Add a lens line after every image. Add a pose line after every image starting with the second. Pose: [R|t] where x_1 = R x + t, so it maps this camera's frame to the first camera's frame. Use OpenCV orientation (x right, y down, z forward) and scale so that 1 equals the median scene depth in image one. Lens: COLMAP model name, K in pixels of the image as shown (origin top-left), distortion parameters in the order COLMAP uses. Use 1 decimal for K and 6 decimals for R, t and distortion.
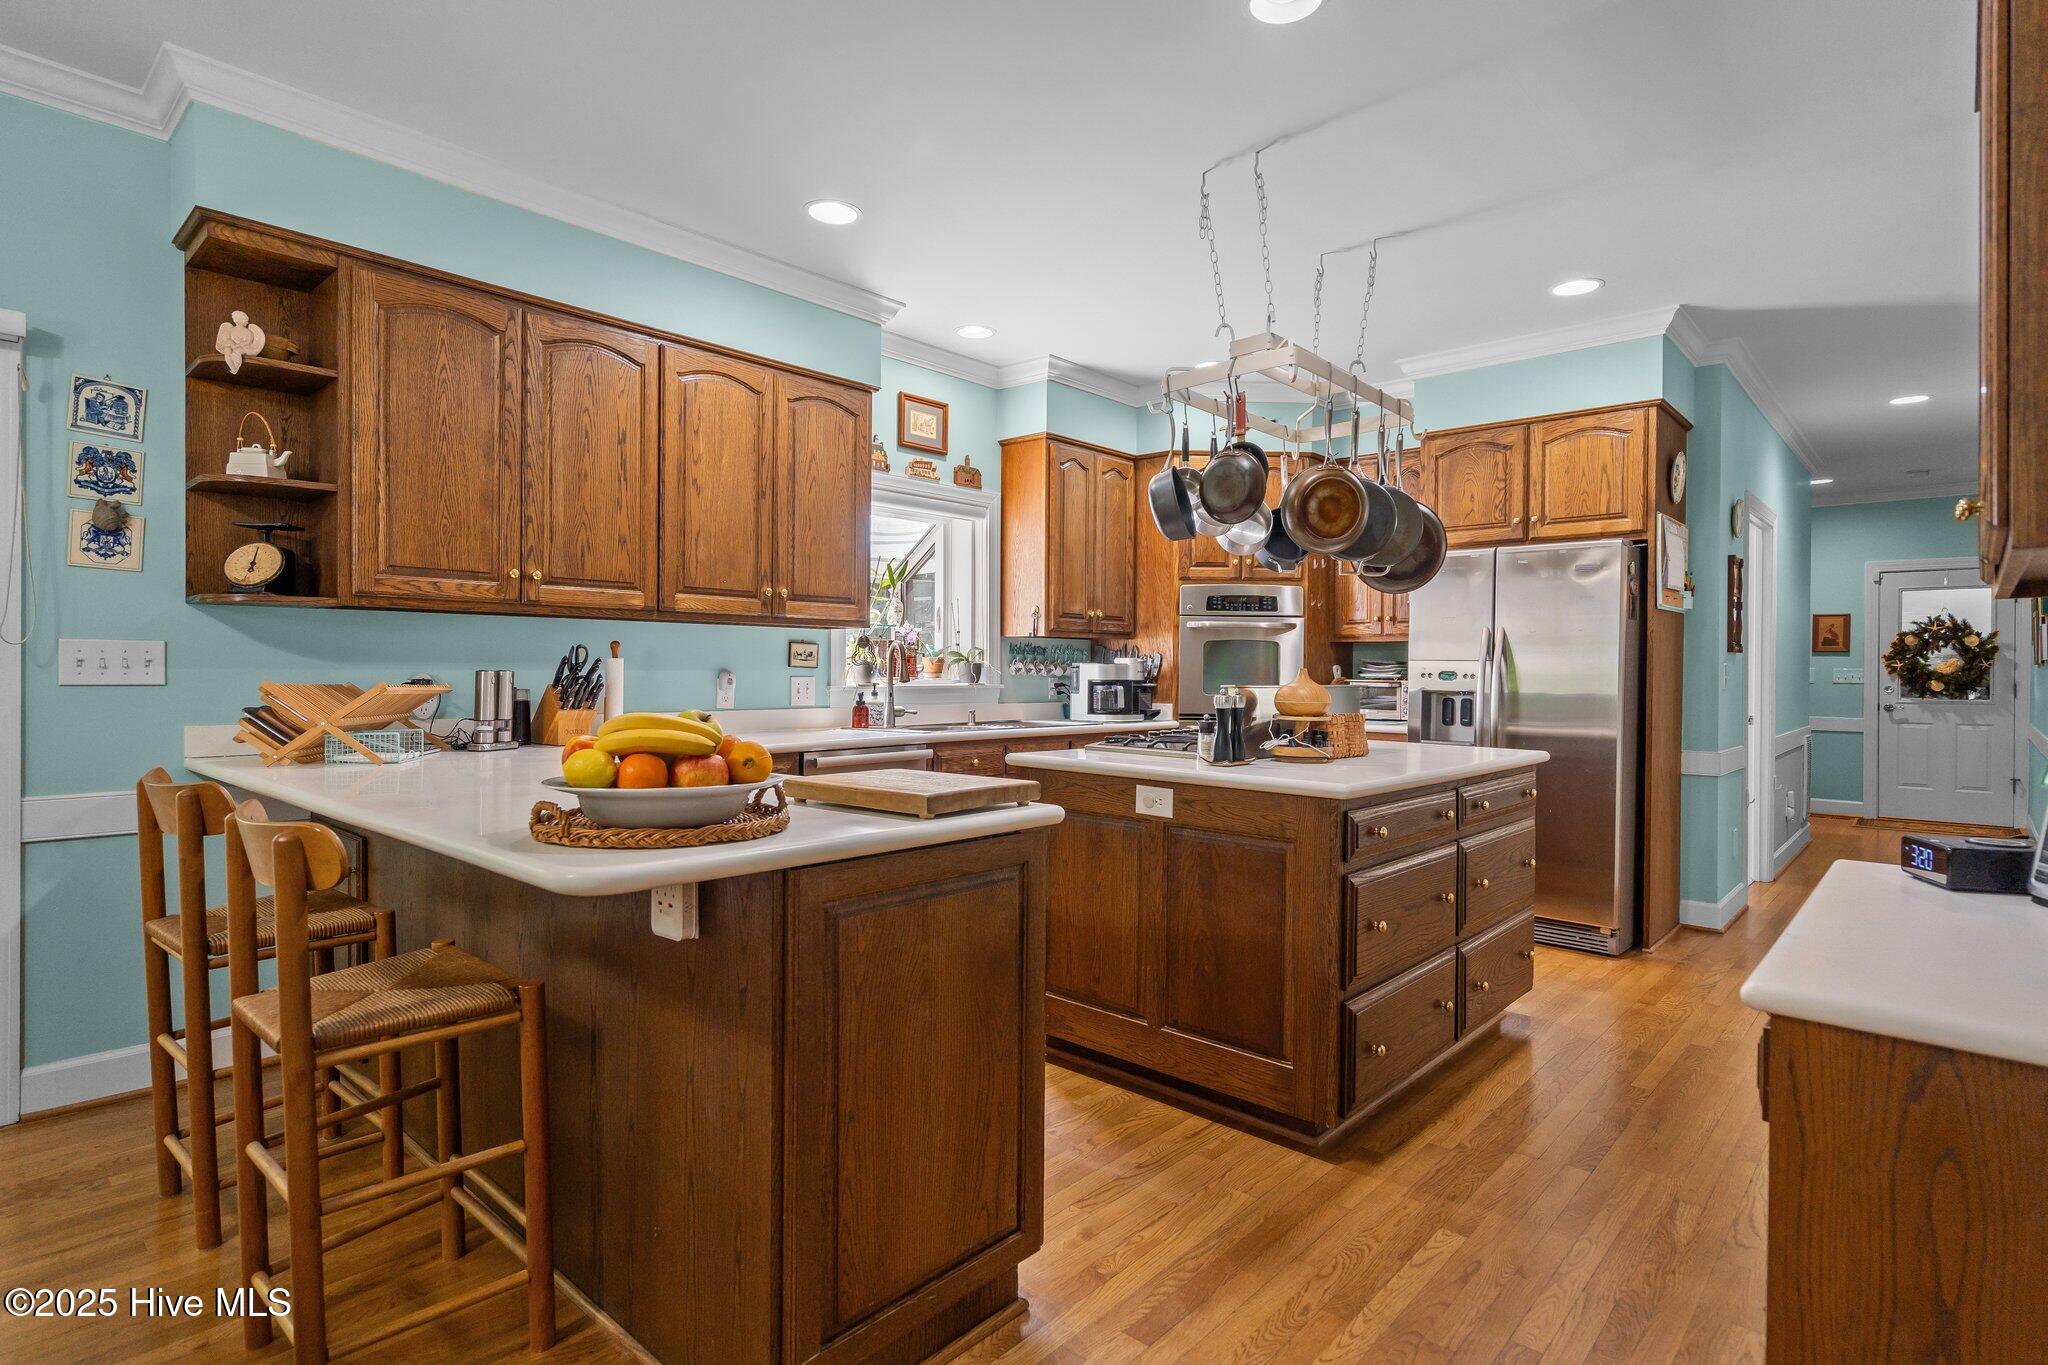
lens RADIAL K [[1045.7, 0, 1062.8], [0, 1045.7, 668.8], [0, 0, 1]] dist [0.004851, 0.001300]
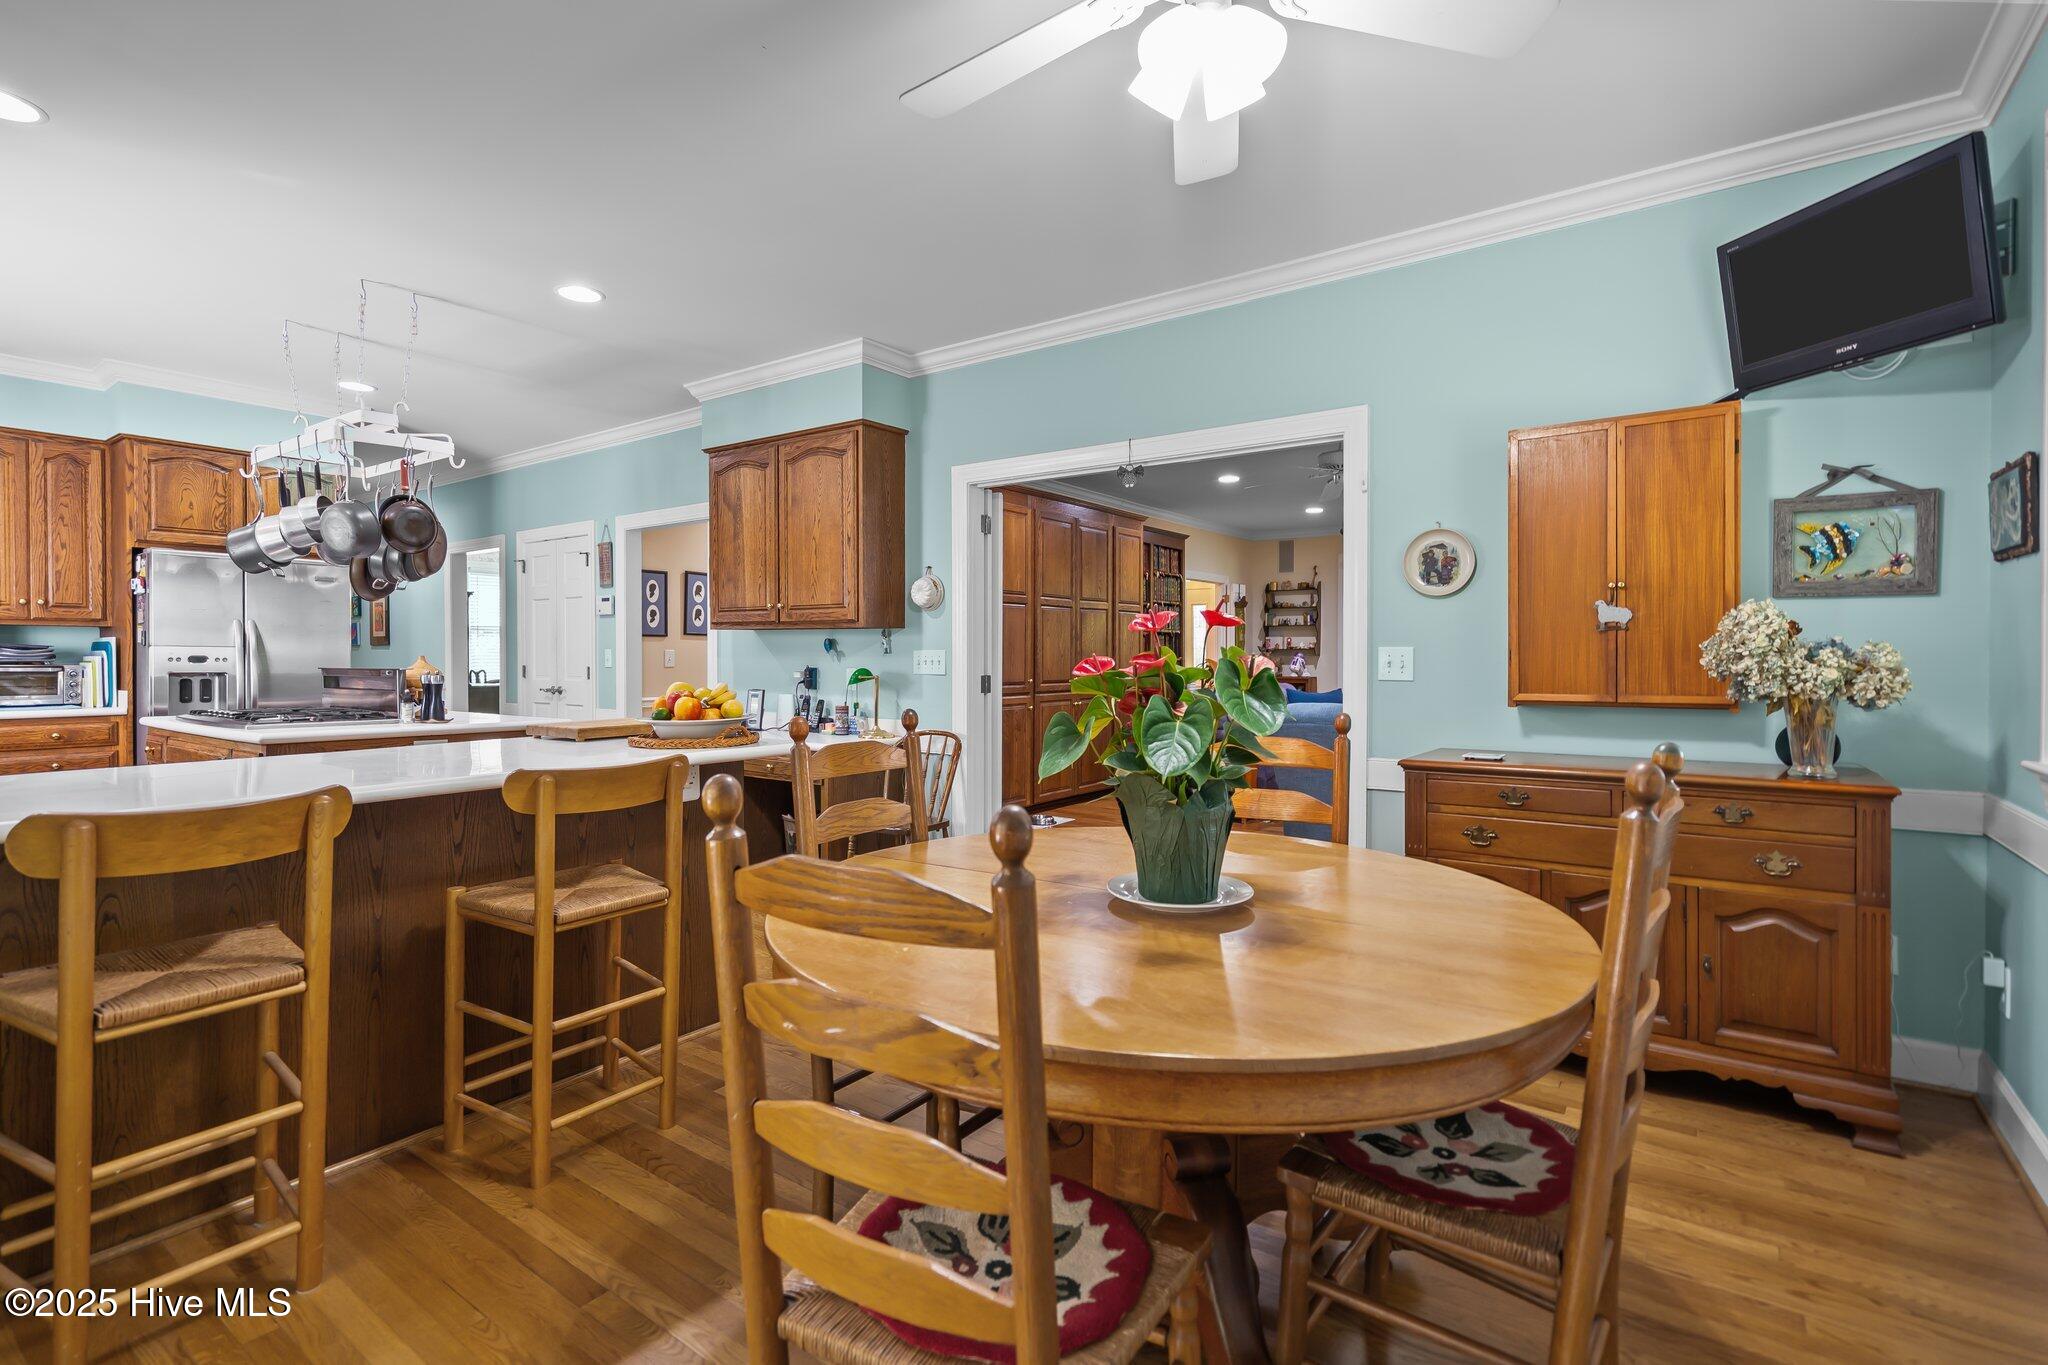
lens RADIAL K [[933.6, 0, 997.9], [0, 933.6, 664.6], [0, 0, 1]] dist [-0.001944, 0.000598]
pose [[-0.079358, -0.018147, 0.996681, -0.256660], [-0.002411, 0.999835, 0.018012, -0.002943], [-0.996843, -0.000974, -0.079388, 0.070456]]
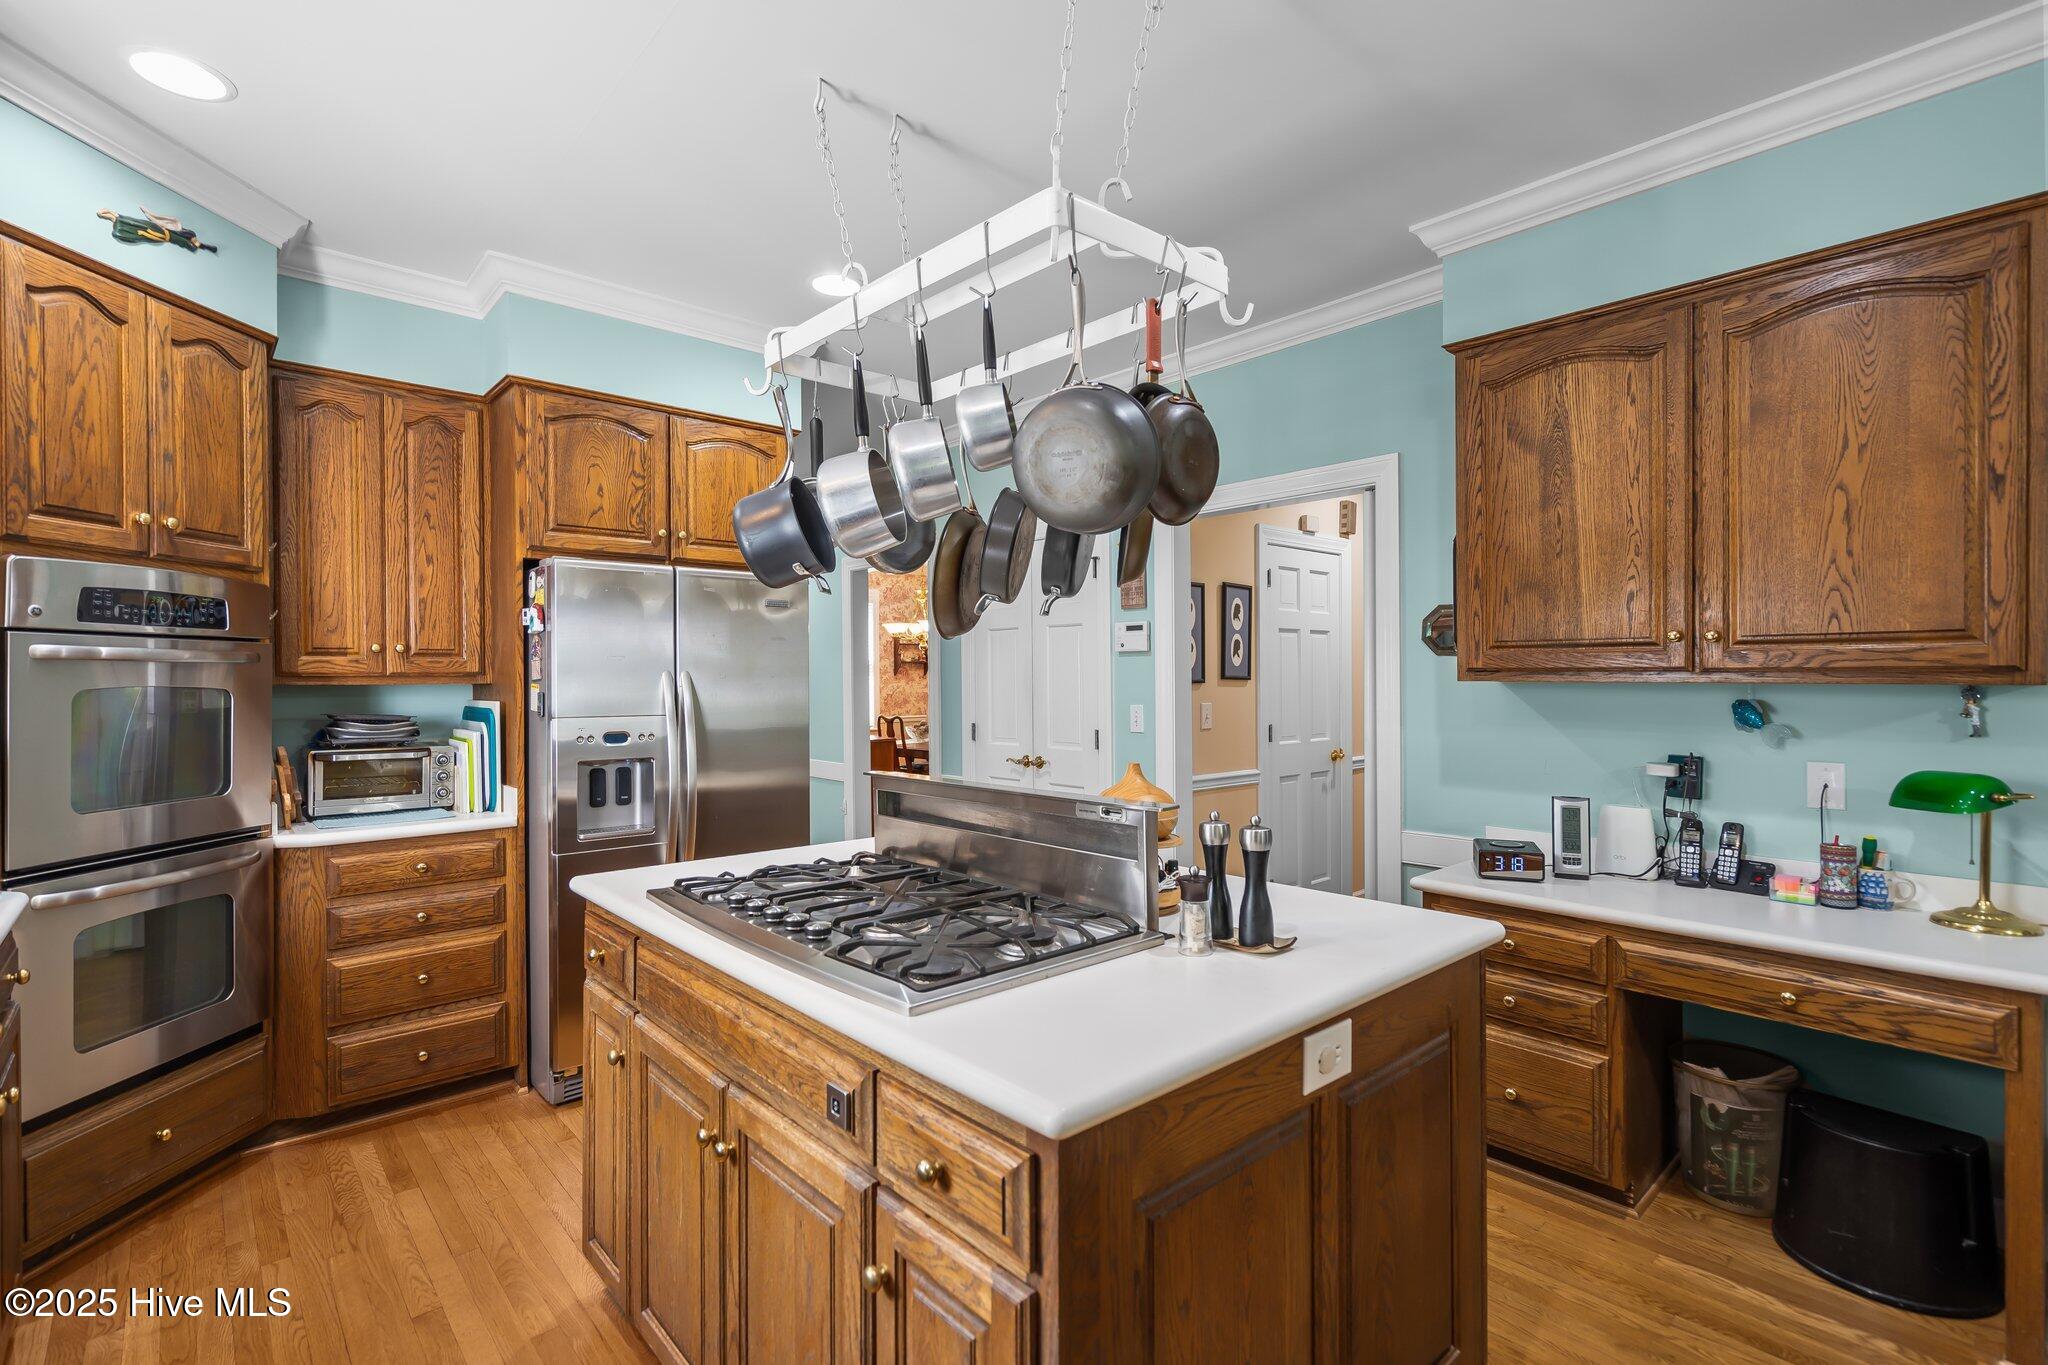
lens RADIAL K [[933.6, 0, 1024.6], [0, 933.6, 681.9], [0, 0, 1]] dist [-0.001944, 0.000598]
pose [[0.120391, -0.013083, 0.992640, -0.079870], [0.006193, 0.999904, 0.012428, -0.013214], [-0.992707, 0.004651, 0.120460, 0.228009]]
